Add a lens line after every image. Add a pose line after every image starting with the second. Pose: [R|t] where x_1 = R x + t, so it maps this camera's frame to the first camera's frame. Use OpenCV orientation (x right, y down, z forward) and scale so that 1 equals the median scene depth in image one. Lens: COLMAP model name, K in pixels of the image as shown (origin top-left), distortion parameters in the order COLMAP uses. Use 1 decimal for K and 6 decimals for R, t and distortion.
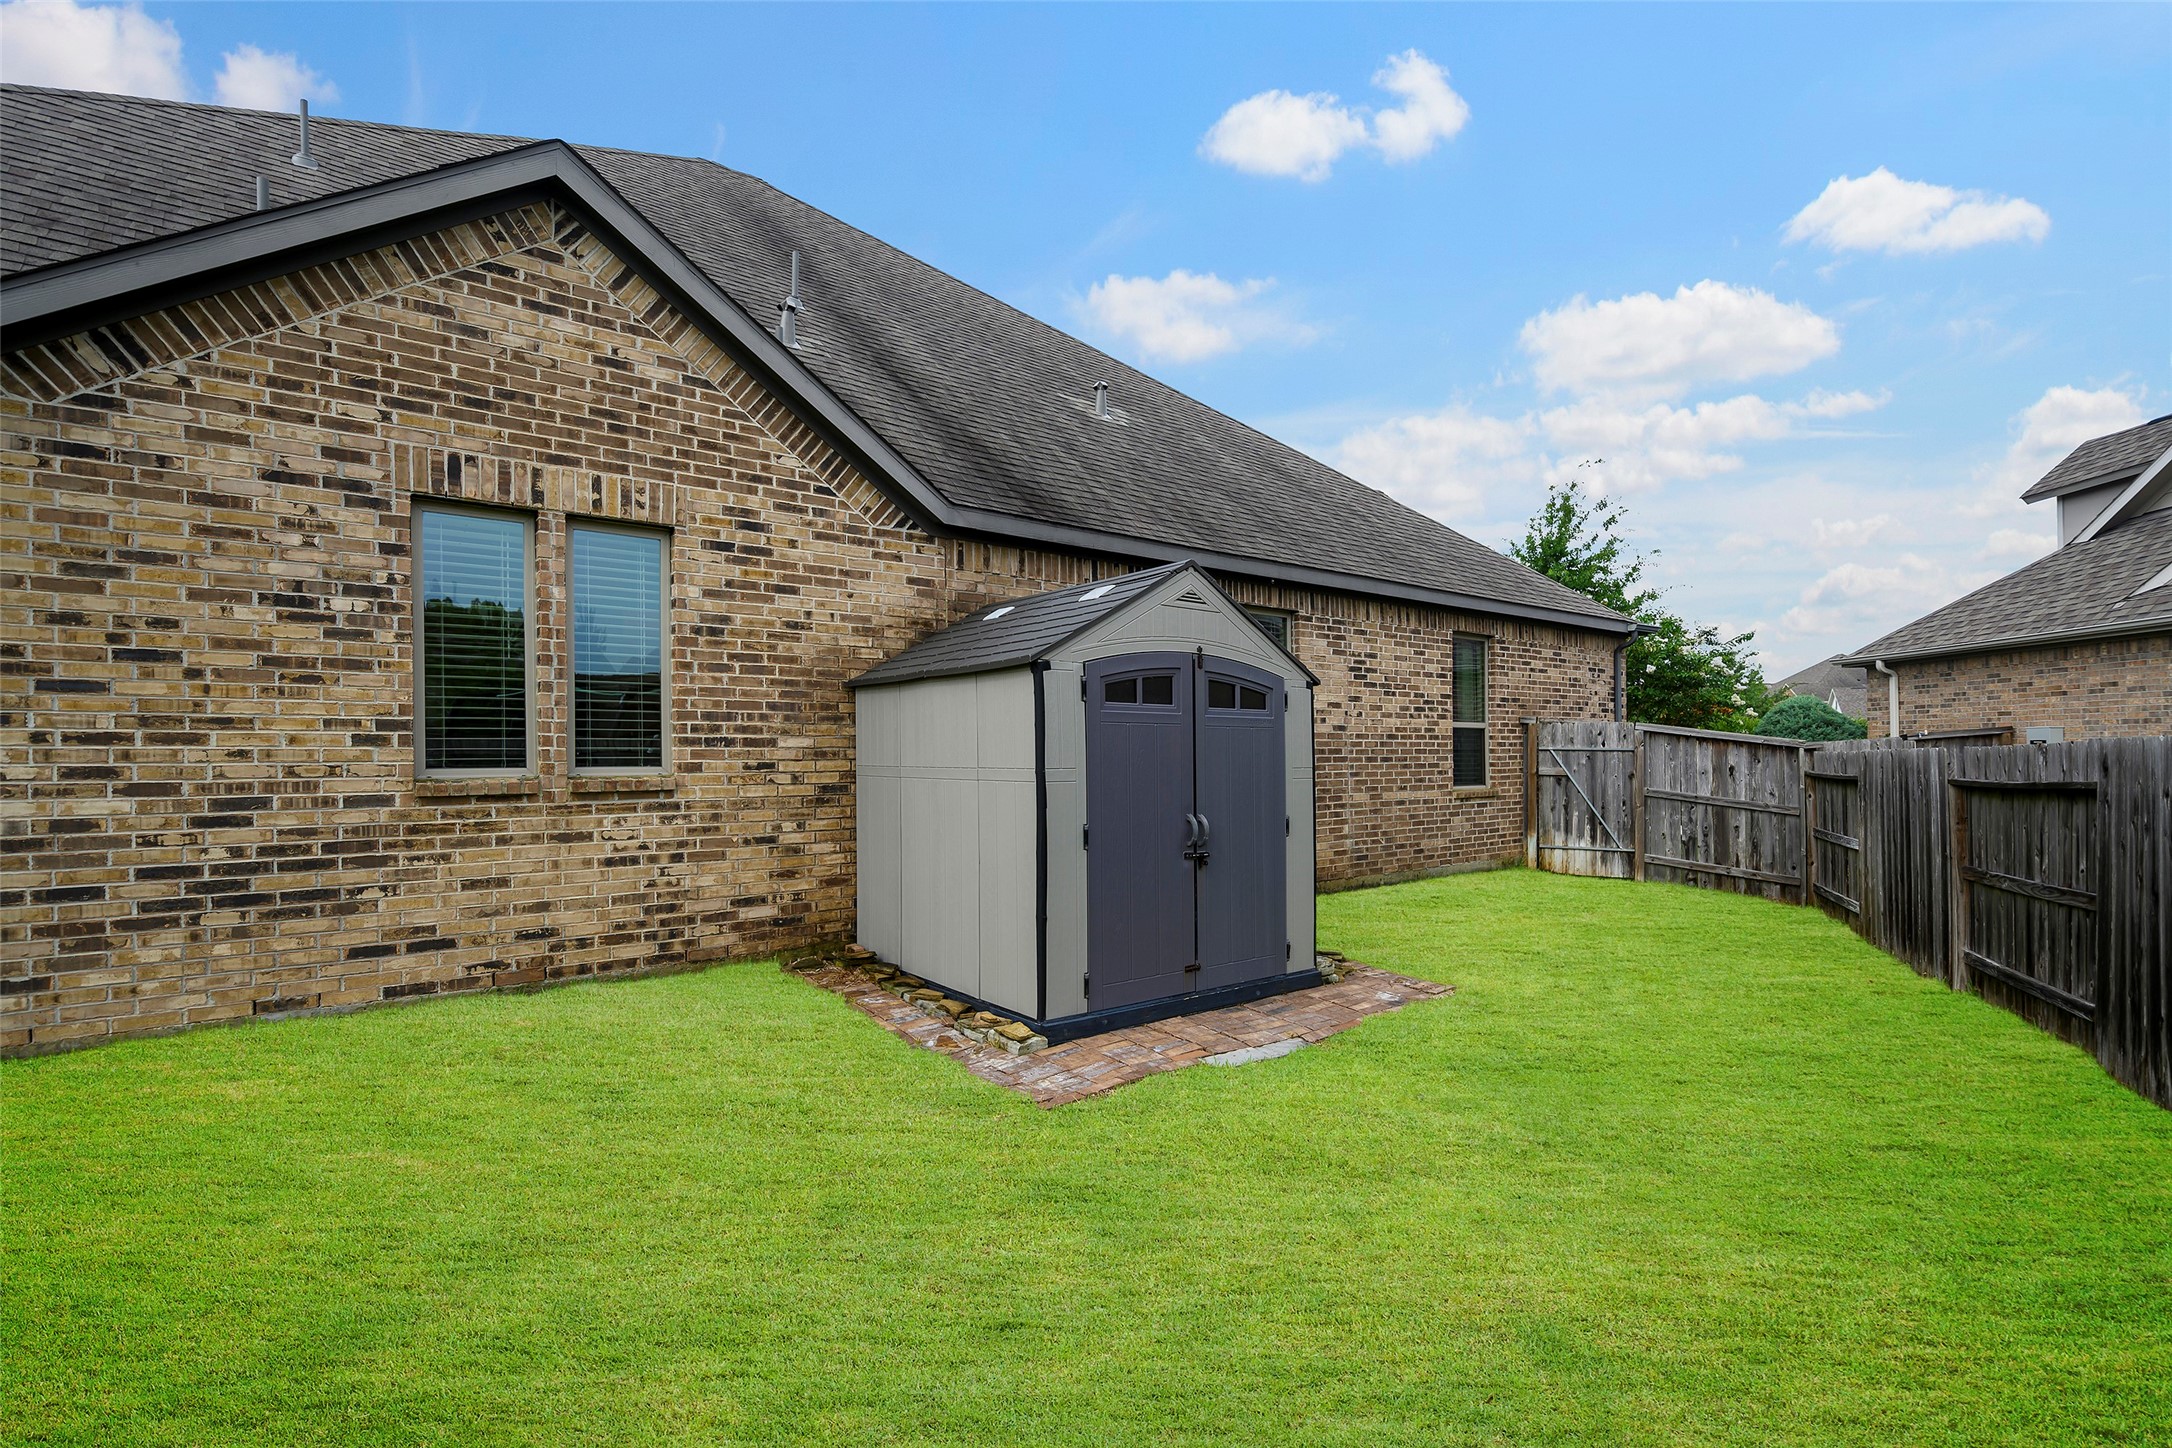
lens RADIAL K [[979.6, 0, 1090.0], [0, 979.6, 729.2], [0, 0, 1]] dist [0.000540, 0.000165]
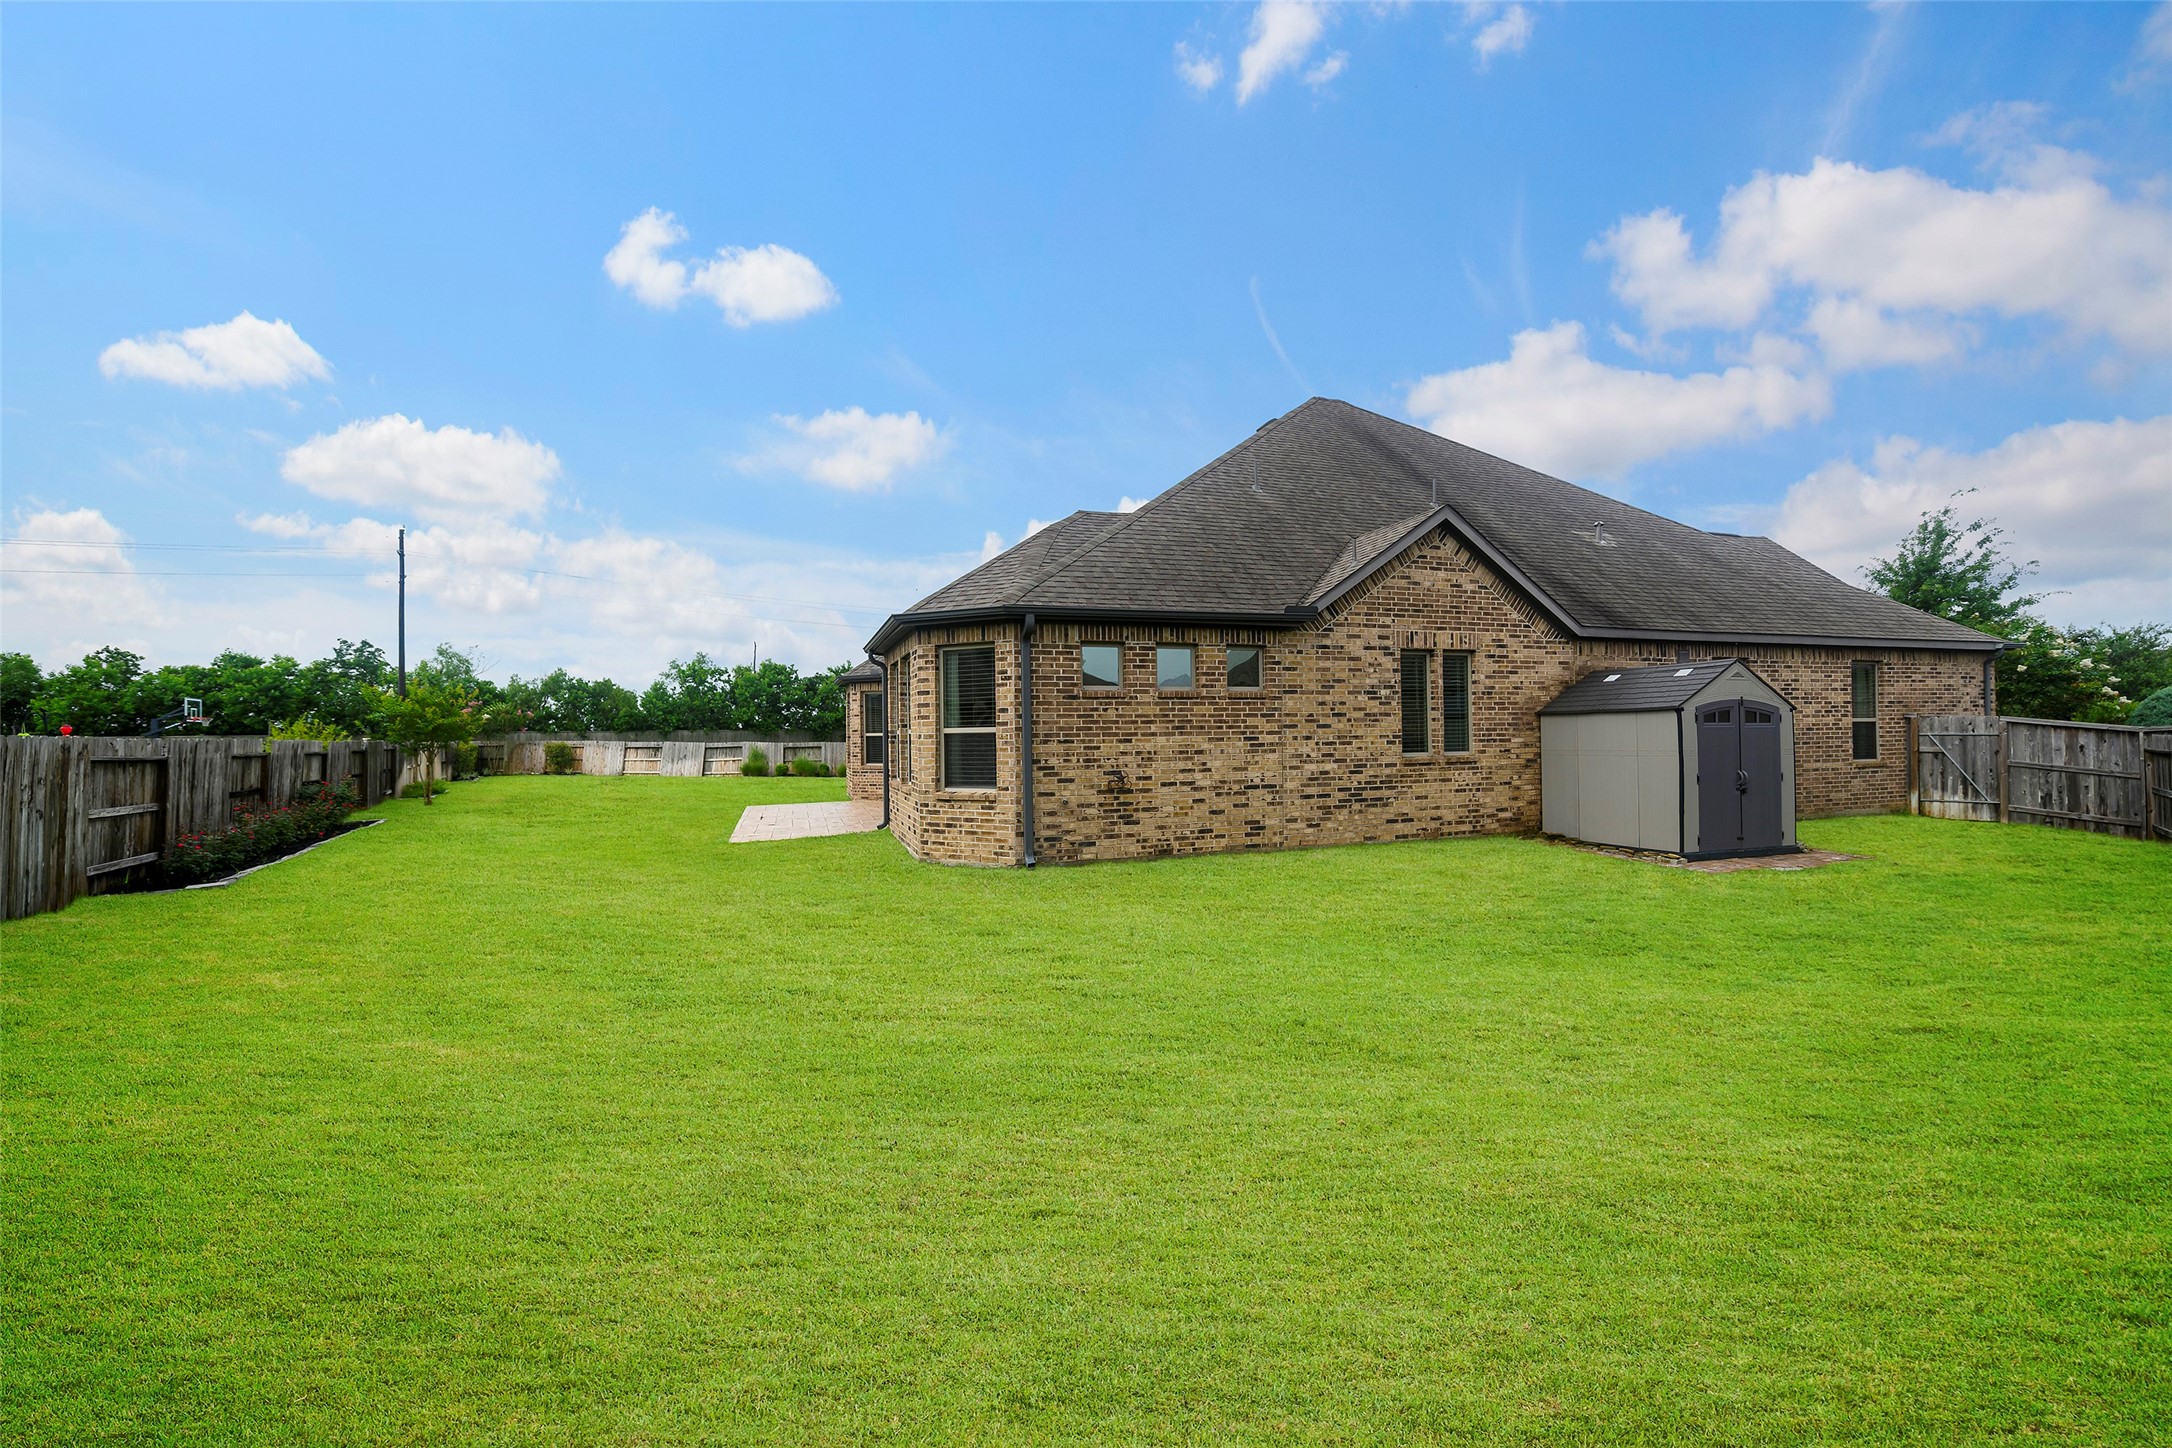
lens RADIAL K [[901.0, 0, 1086.0], [0, 901.0, 724.0], [0, 0, 1]] dist [-0.001368, -0.000185]
pose [[0.953147, -0.016369, -0.302065, -0.624341], [0.019954, 0.999762, 0.008785, -0.061610], [0.301849, -0.014400, 0.953247, -1.275022]]
